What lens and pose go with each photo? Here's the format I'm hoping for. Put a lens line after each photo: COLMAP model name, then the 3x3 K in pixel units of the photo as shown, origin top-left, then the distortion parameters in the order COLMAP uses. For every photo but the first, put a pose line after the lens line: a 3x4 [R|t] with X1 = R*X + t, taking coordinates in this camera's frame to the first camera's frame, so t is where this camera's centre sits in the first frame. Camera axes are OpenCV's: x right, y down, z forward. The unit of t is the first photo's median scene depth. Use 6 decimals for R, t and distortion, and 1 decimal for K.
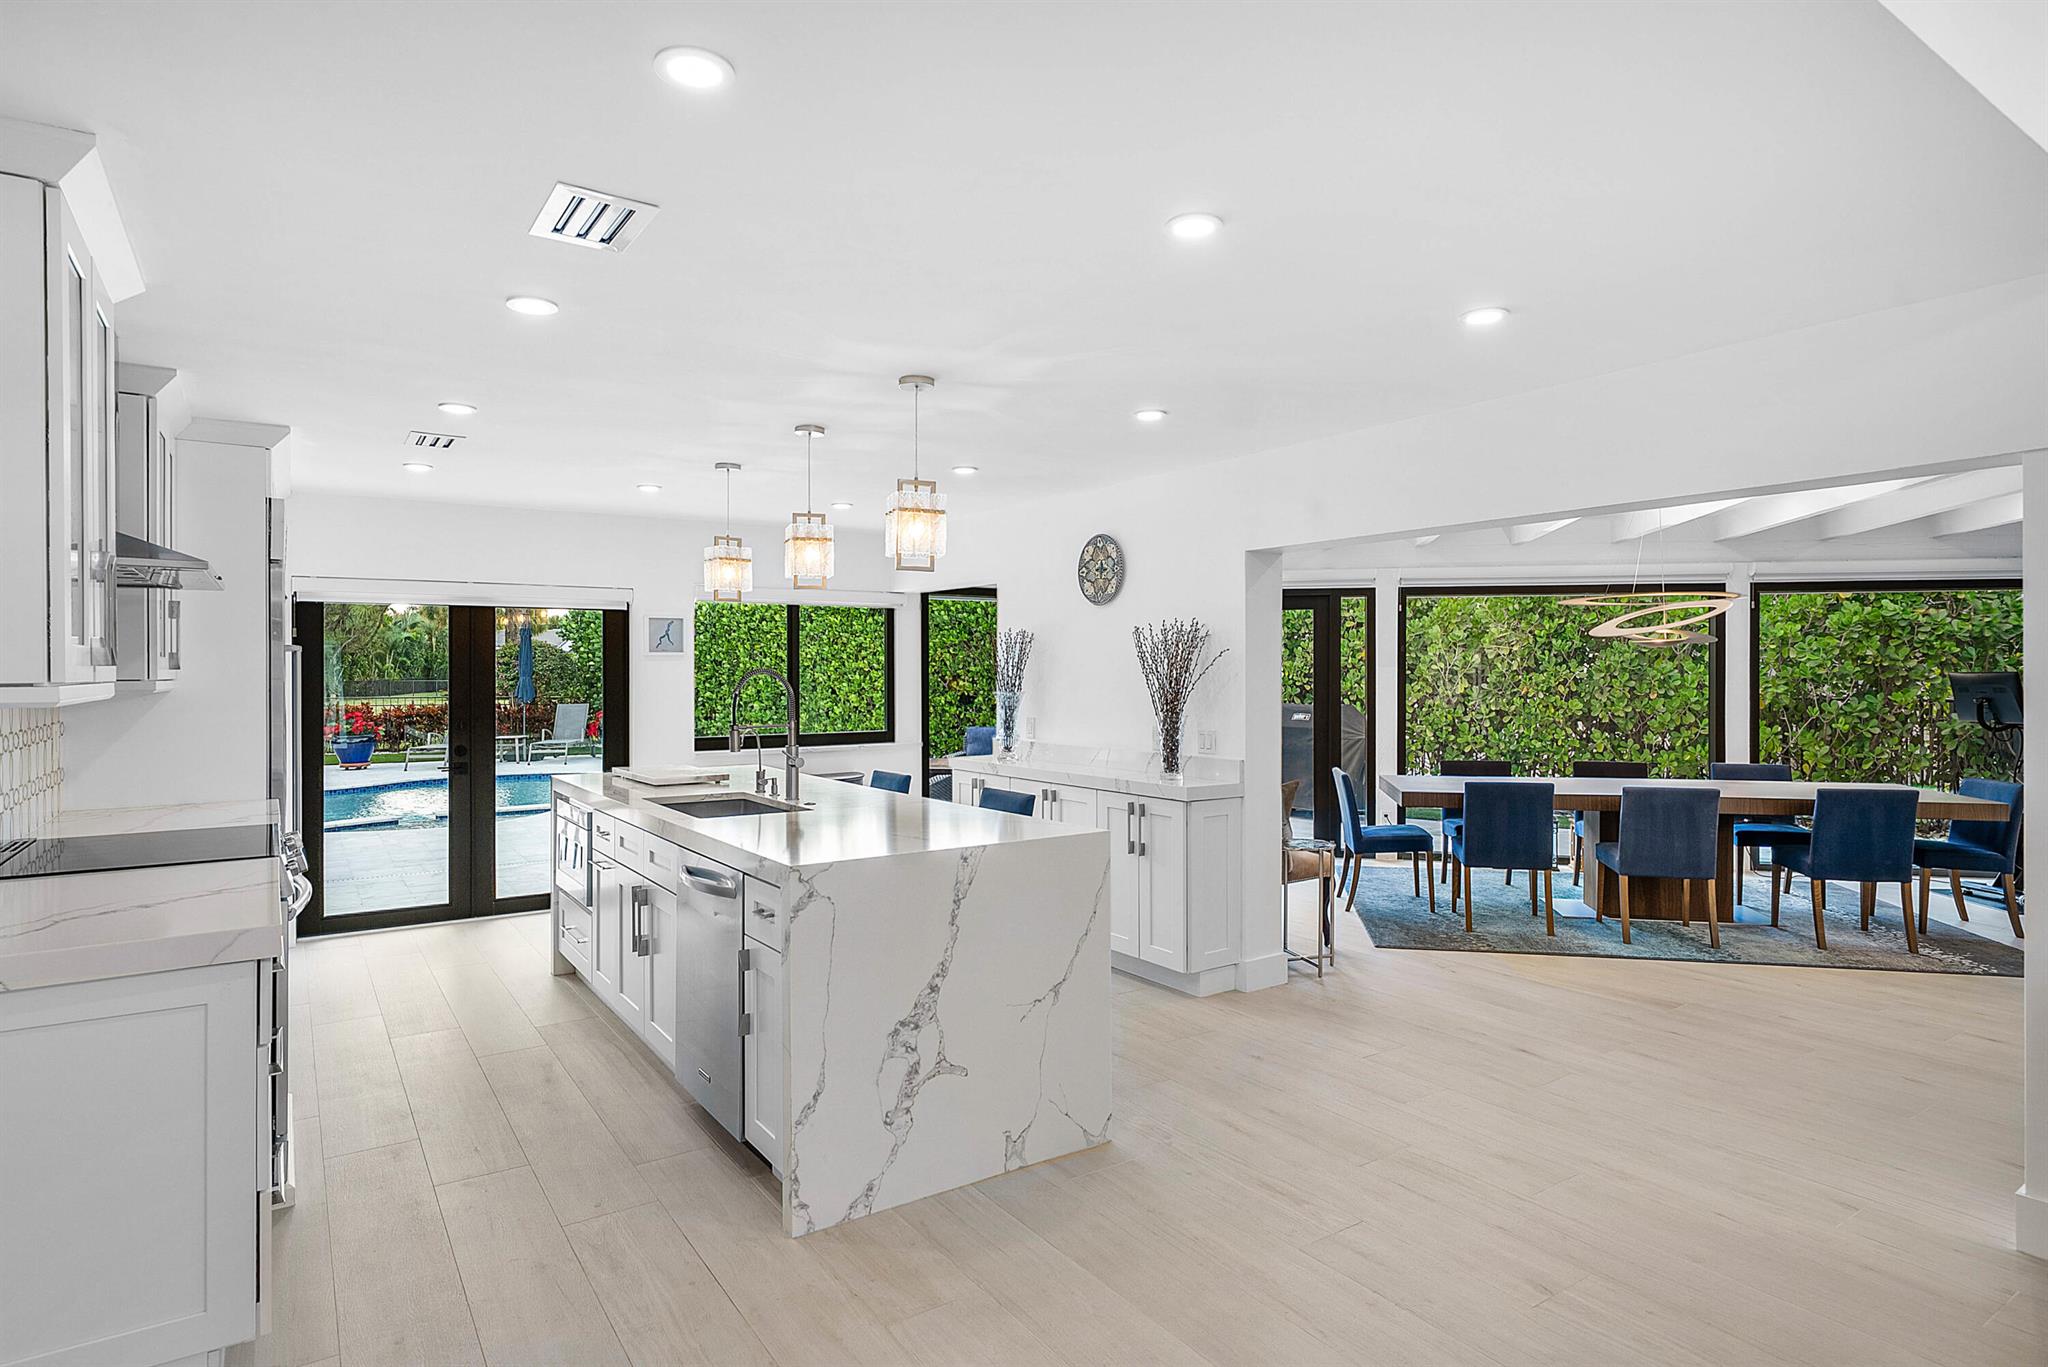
lens RADIAL K [[1102.3, 0, 1029.9], [0, 1102.3, 674.5], [0, 0, 1]] dist [0.001469, 0.000478]
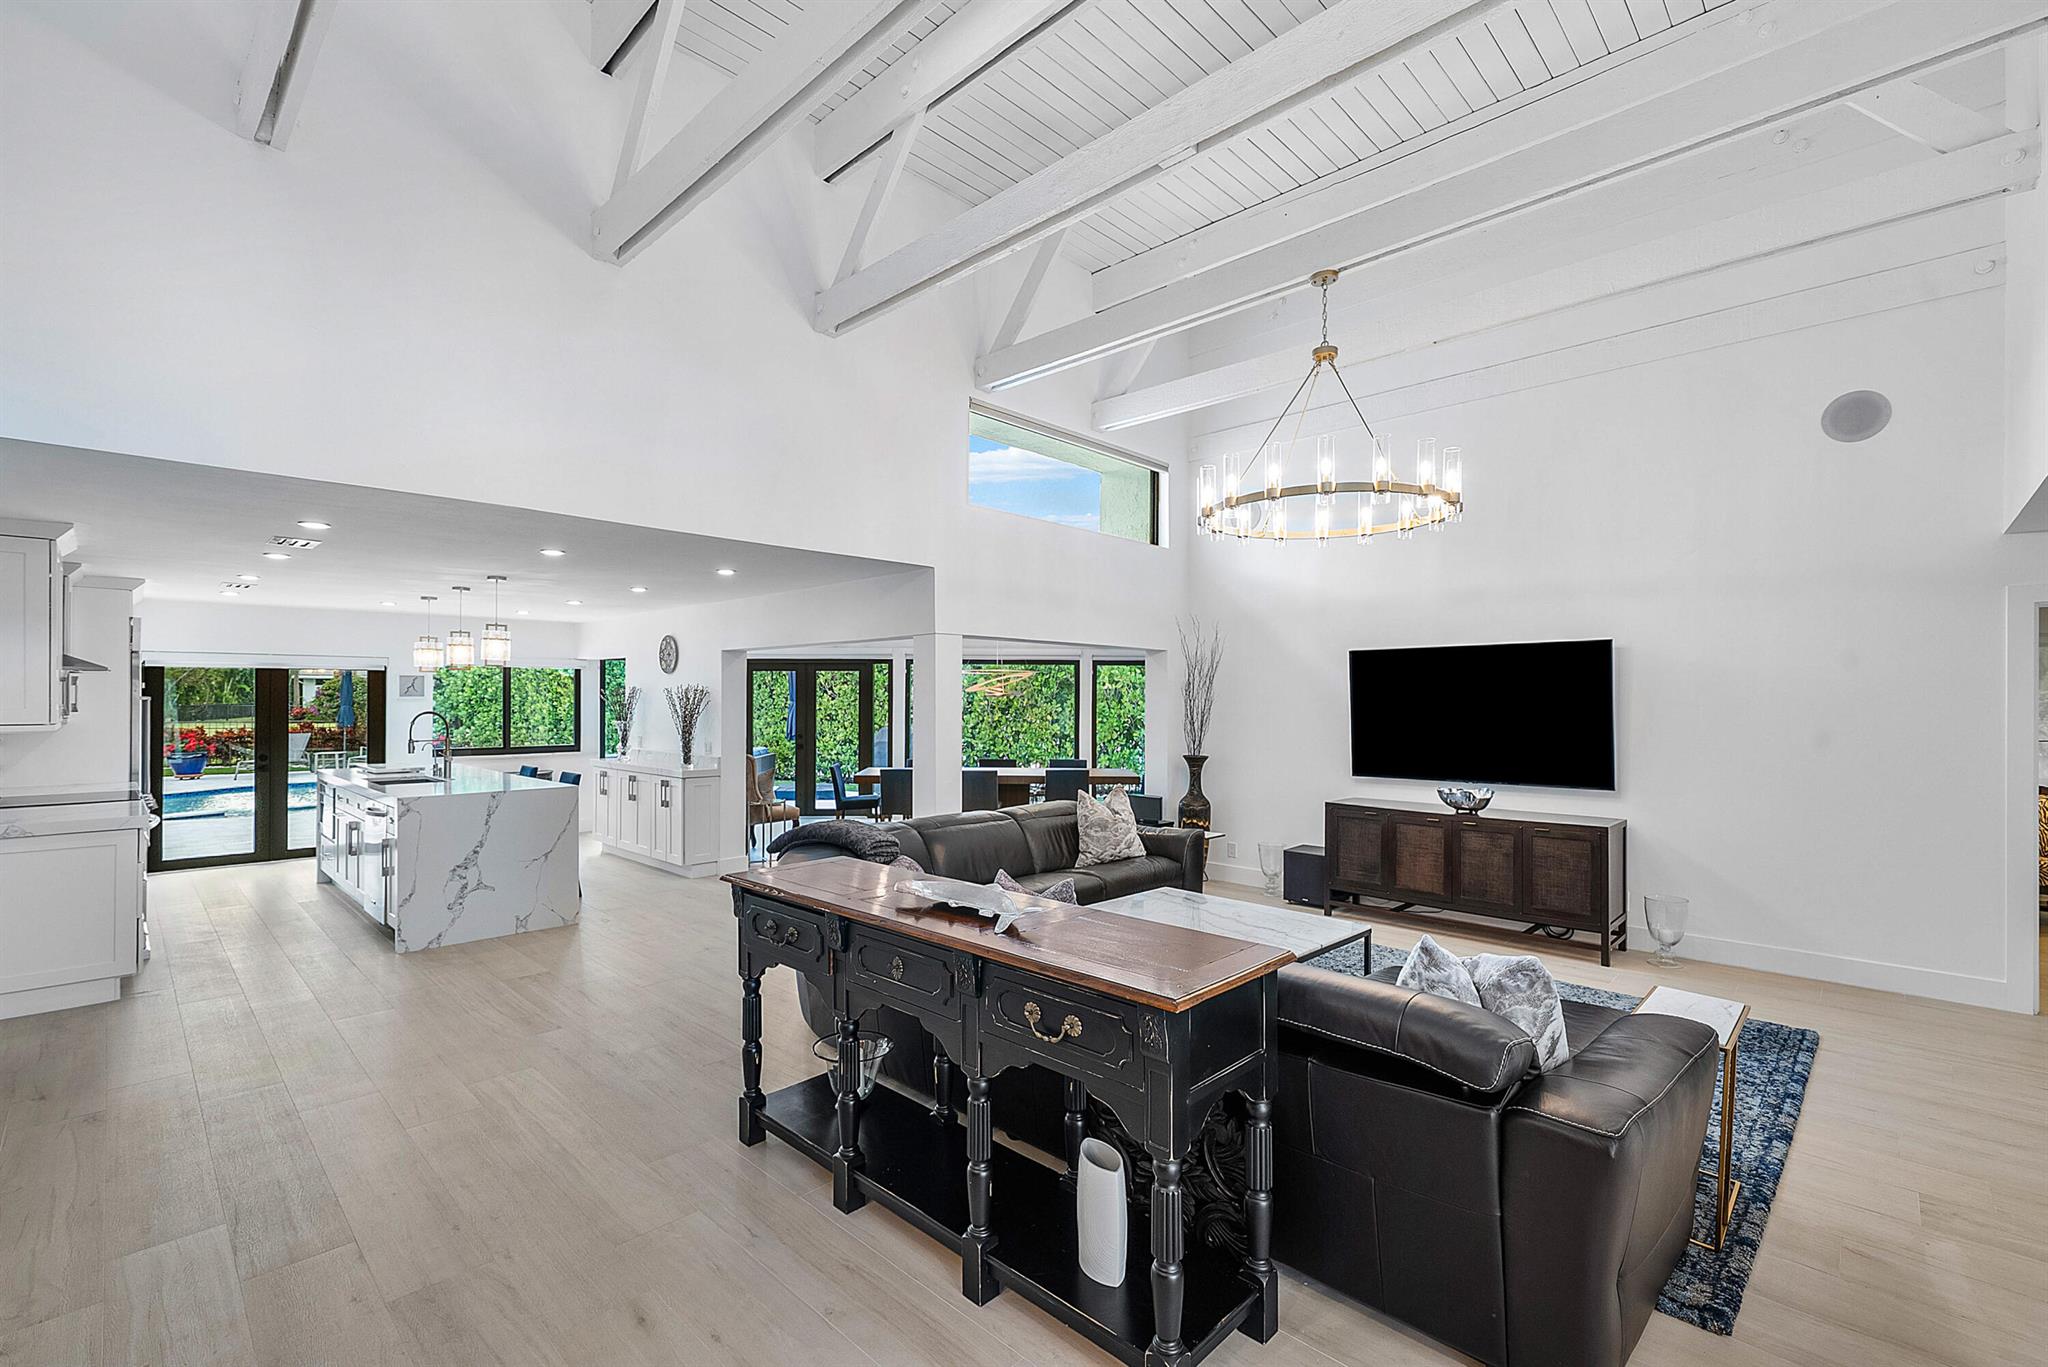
lens RADIAL K [[873.4, 0, 1024.1], [0, 873.4, 697.9], [0, 0, 1]] dist [-0.000664, -0.000205]
pose [[0.977477, 0.005443, 0.210973, 0.280689], [-0.004459, 0.999977, -0.005142, -0.015803], [-0.210996, 0.004085, 0.977478, -0.450232]]
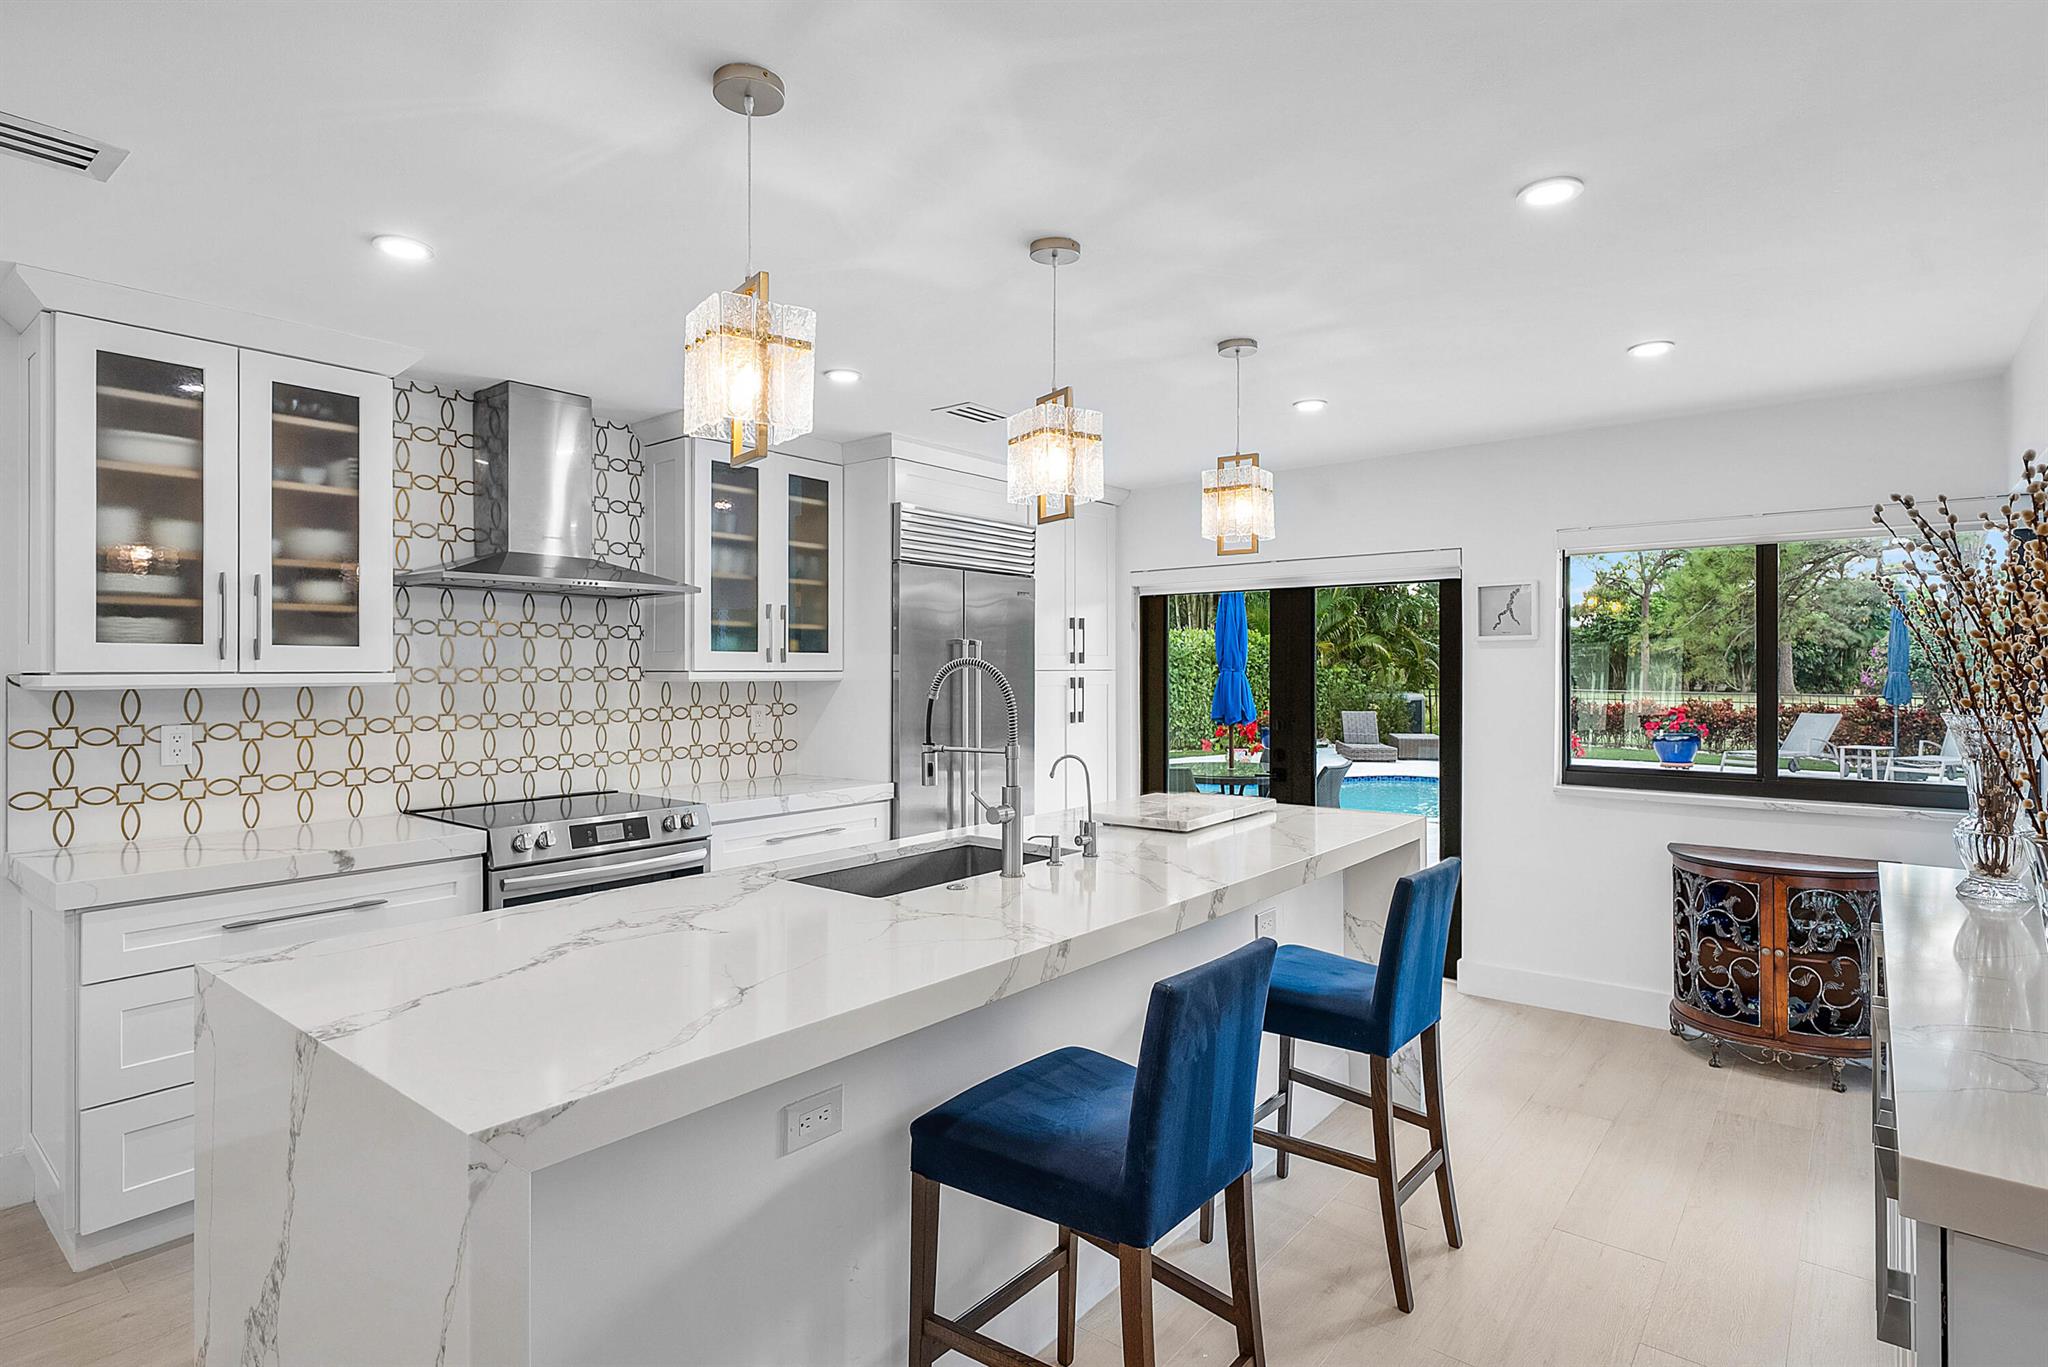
lens RADIAL K [[1078.7, 0, 1032.4], [0, 1078.7, 674.5], [0, 0, 1]] dist [0.001299, -0.000247]
pose [[0.309812, 0.007006, -0.950772, 0.214883], [-0.002506, 0.999975, 0.006552, -0.000395], [0.950795, 0.000352, 0.309822, 0.506860]]
